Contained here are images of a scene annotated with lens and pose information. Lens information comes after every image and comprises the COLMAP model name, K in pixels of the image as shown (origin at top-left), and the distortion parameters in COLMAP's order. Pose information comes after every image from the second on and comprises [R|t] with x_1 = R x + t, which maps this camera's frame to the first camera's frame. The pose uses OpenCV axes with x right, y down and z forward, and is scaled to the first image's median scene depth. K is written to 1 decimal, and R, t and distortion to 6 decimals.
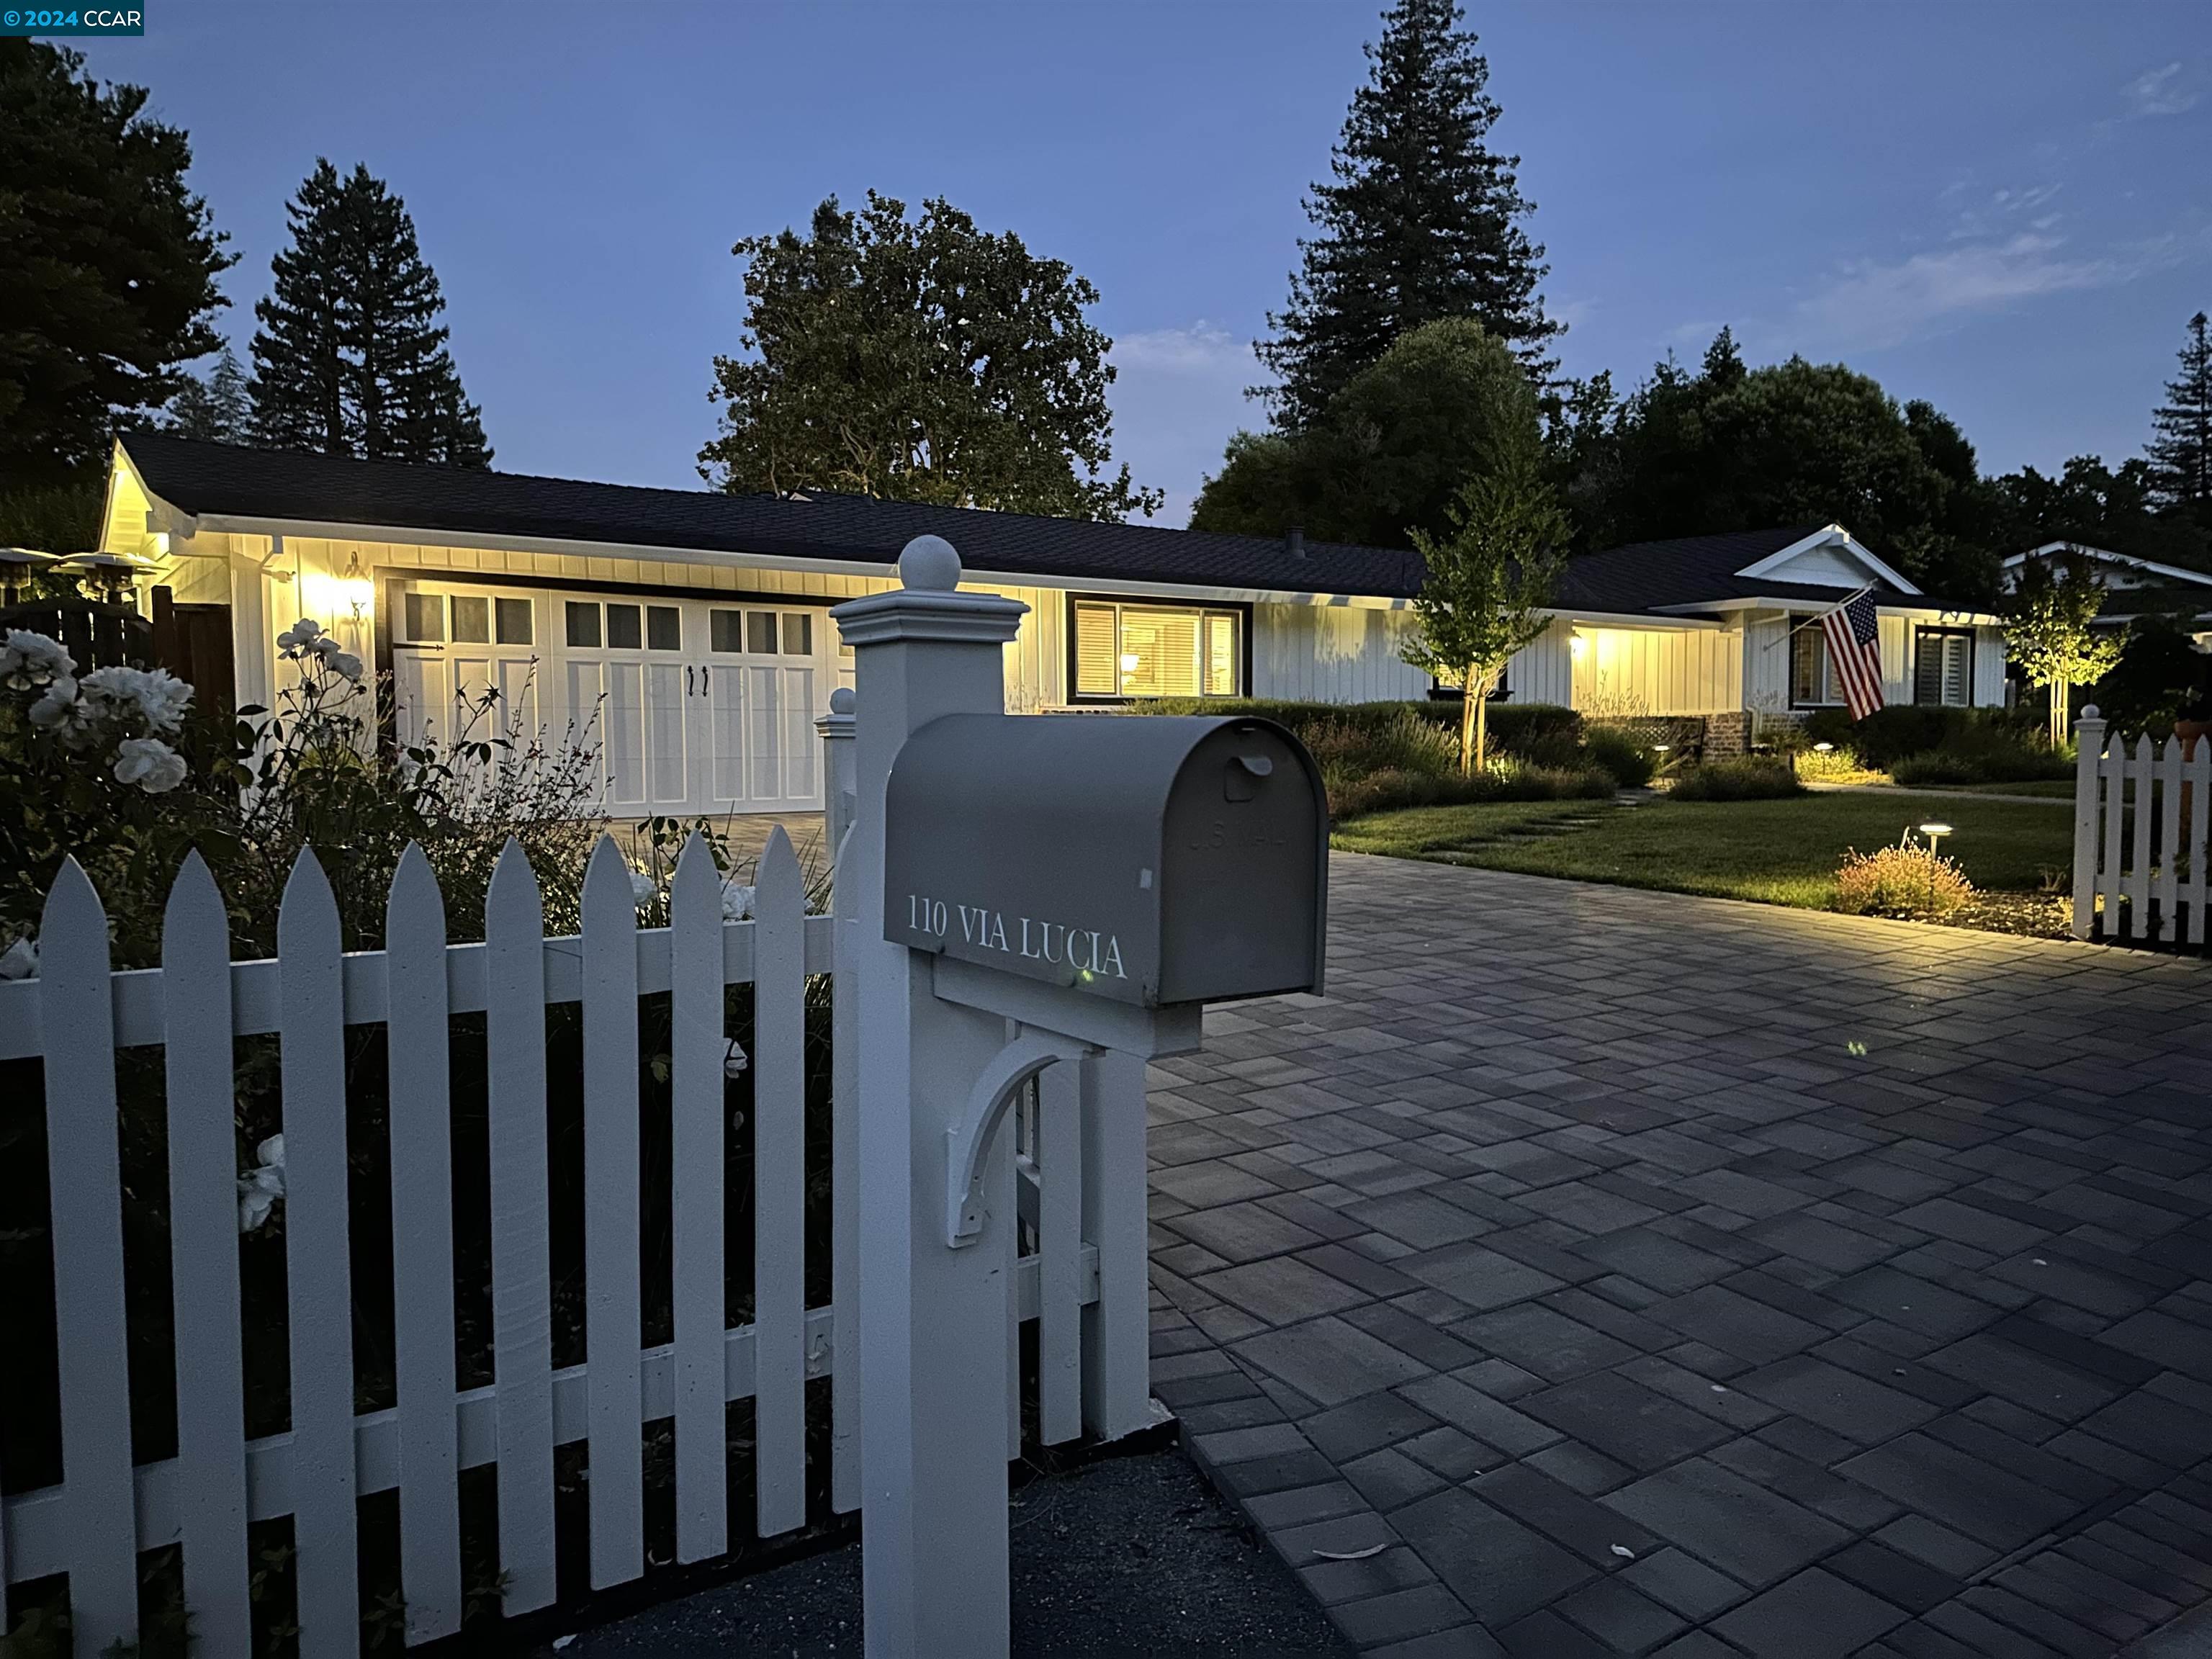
lens RADIAL K [[1546.0, 0, 1093.9], [0, 1546.0, 844.9], [0, 0, 1]] dist [0.002901, -0.034003]
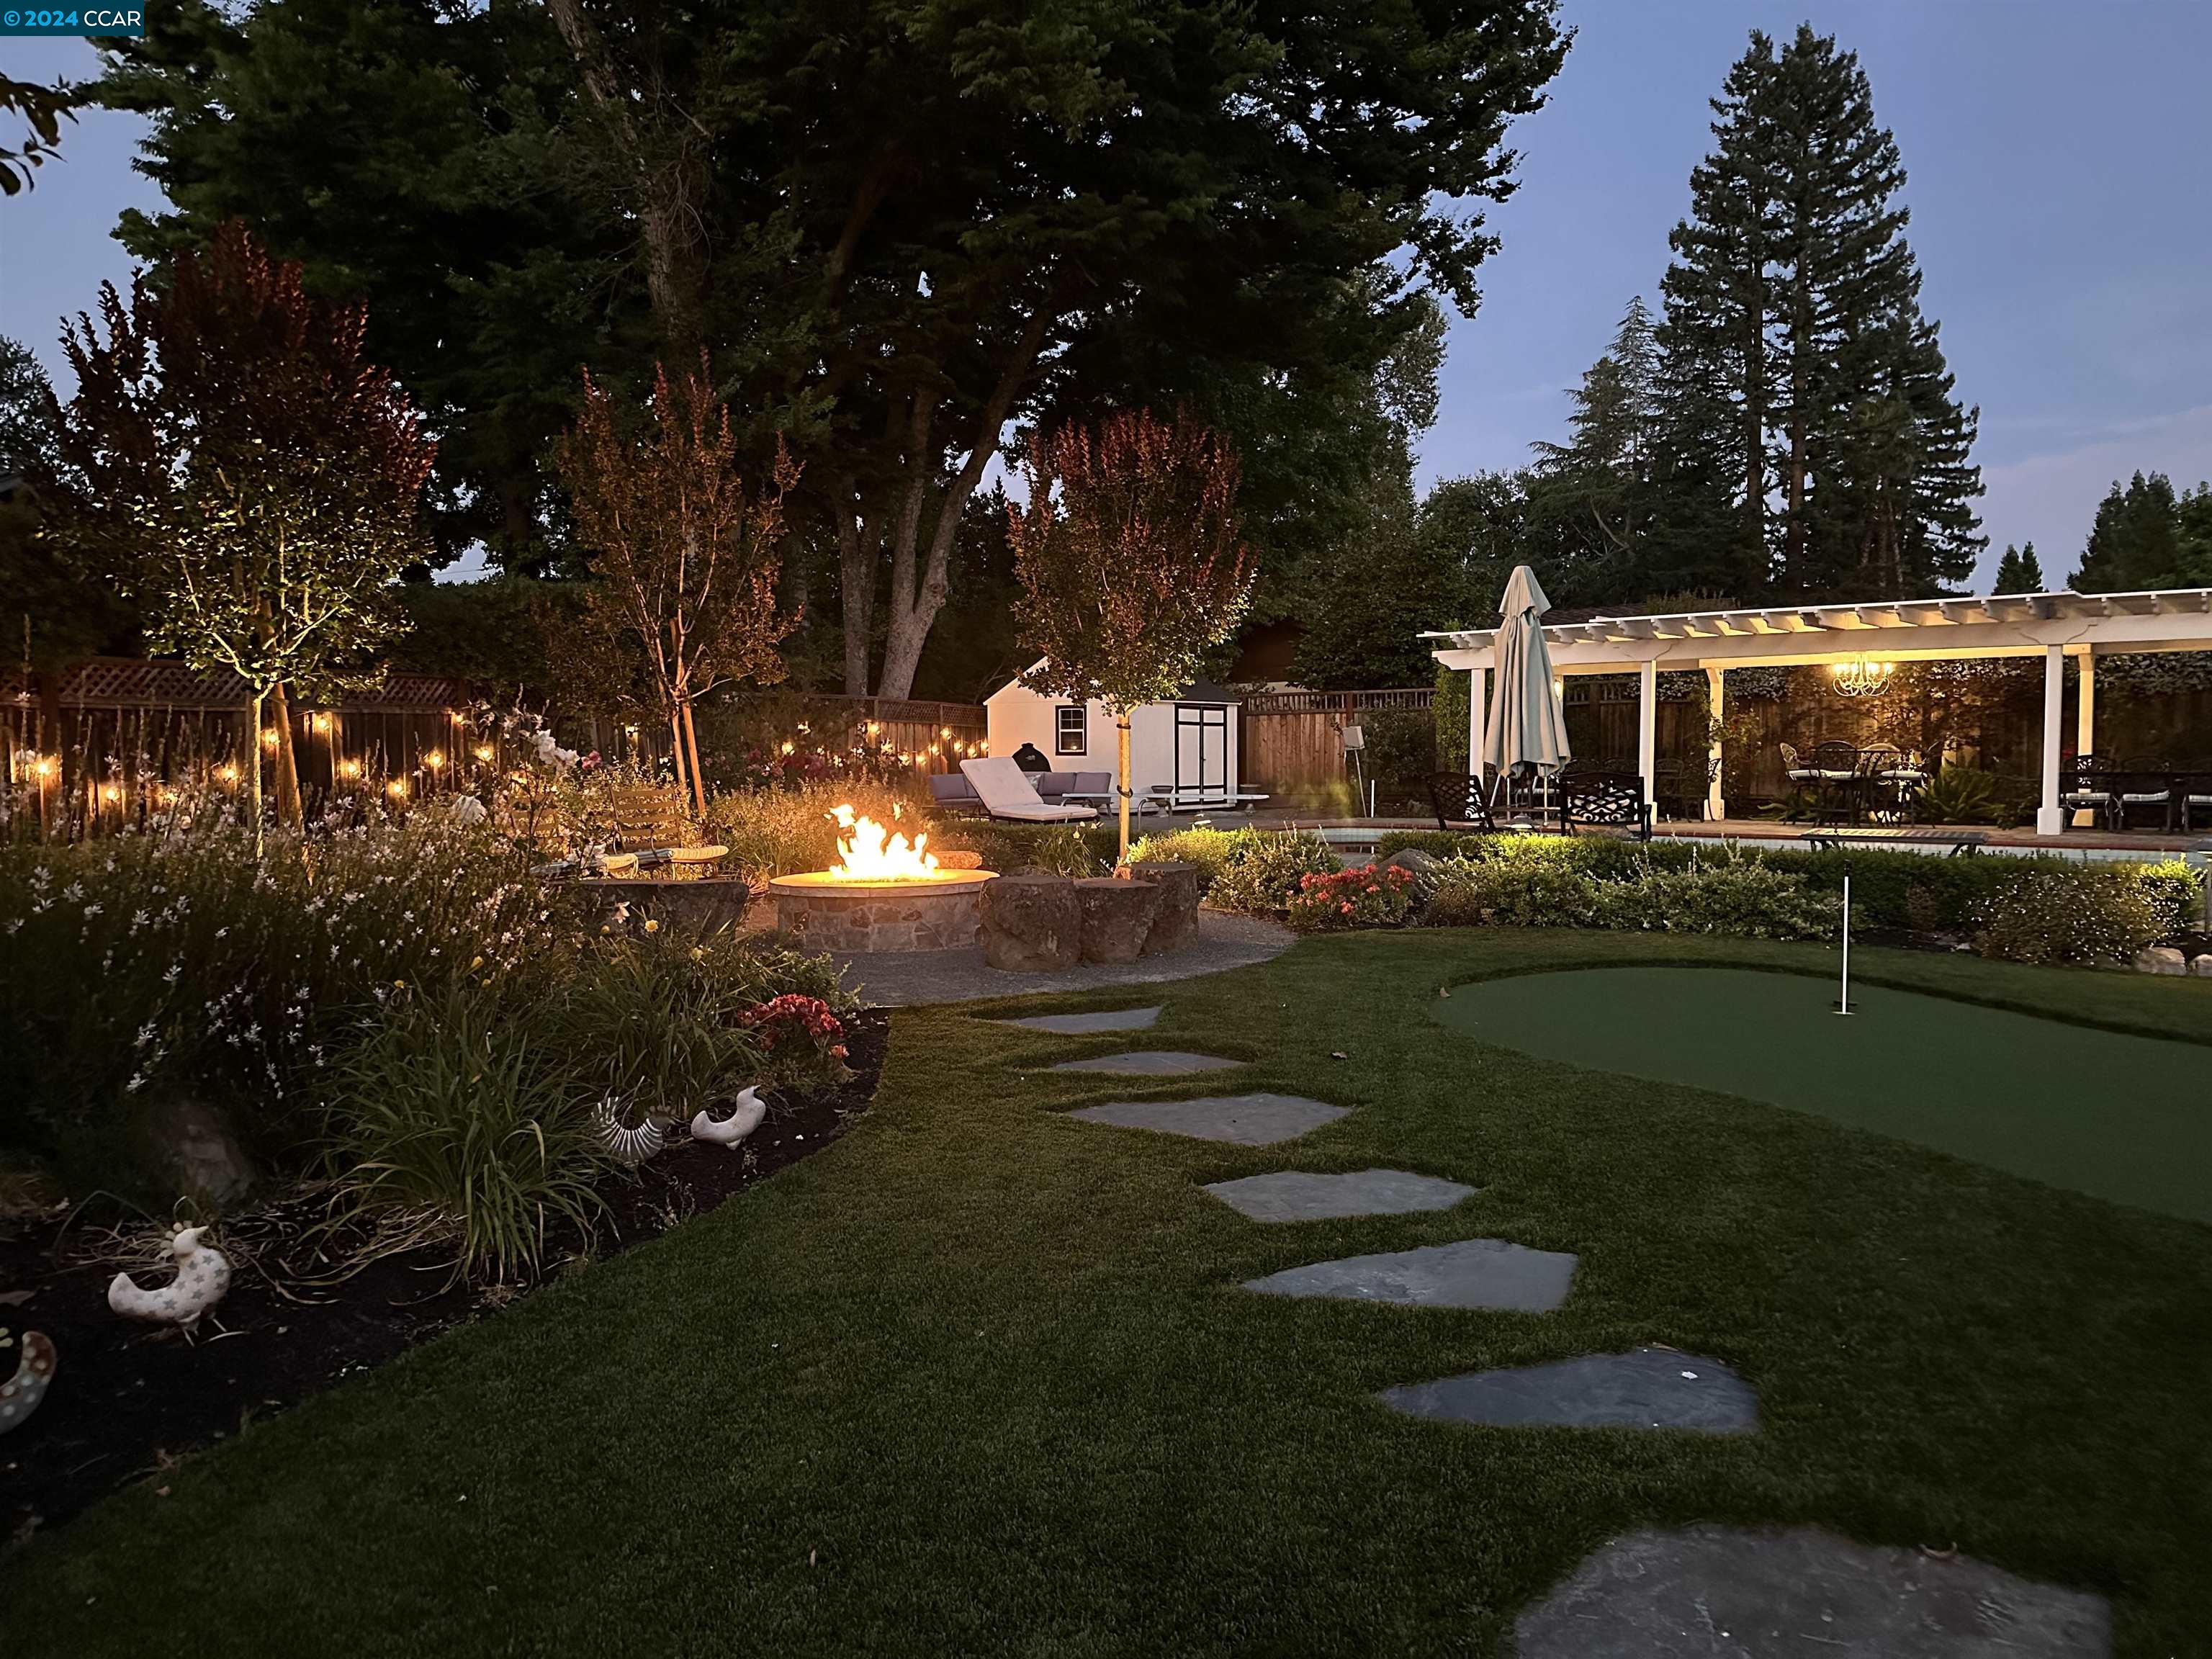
lens RADIAL K [[1546.0, 0, 1081.6], [0, 1546.0, 826.5], [0, 0, 1]] dist [0.002901, -0.034003]
pose [[0.657049, 0.049287, -0.752235, -0.103106], [-0.060165, 0.998106, 0.012845, -0.017210], [0.751443, 0.036819, 0.658770, 0.210007]]
